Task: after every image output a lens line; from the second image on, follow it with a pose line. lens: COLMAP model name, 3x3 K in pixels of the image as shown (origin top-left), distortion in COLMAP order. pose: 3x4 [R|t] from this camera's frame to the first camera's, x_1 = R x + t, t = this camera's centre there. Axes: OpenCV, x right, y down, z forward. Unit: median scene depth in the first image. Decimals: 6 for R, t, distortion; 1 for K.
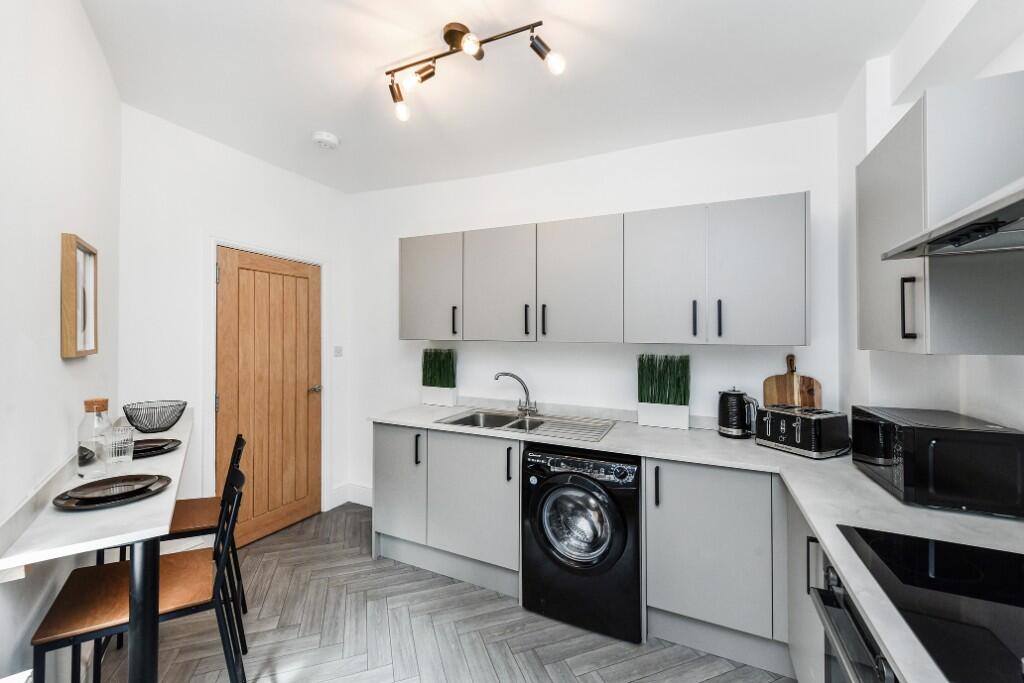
lens RADIAL K [[408.7, 0, 501.7], [0, 408.7, 339.5], [0, 0, 1]] dist [0.001593, 0.000008]
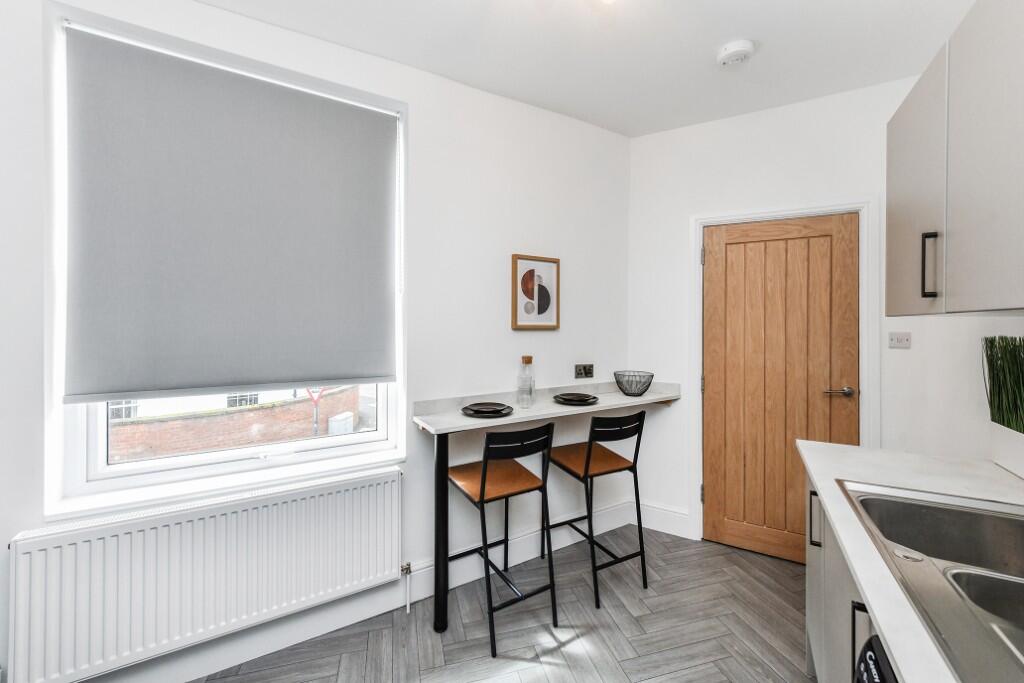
lens RADIAL K [[408.7, 0, 517.4], [0, 408.7, 332.3], [0, 0, 1]] dist [0.001593, 0.000008]
pose [[-0.056169, 0.006478, -0.998400, 0.375193], [-0.007782, 0.999946, 0.006926, 0.027138], [0.998391, 0.008159, -0.056116, 0.688394]]
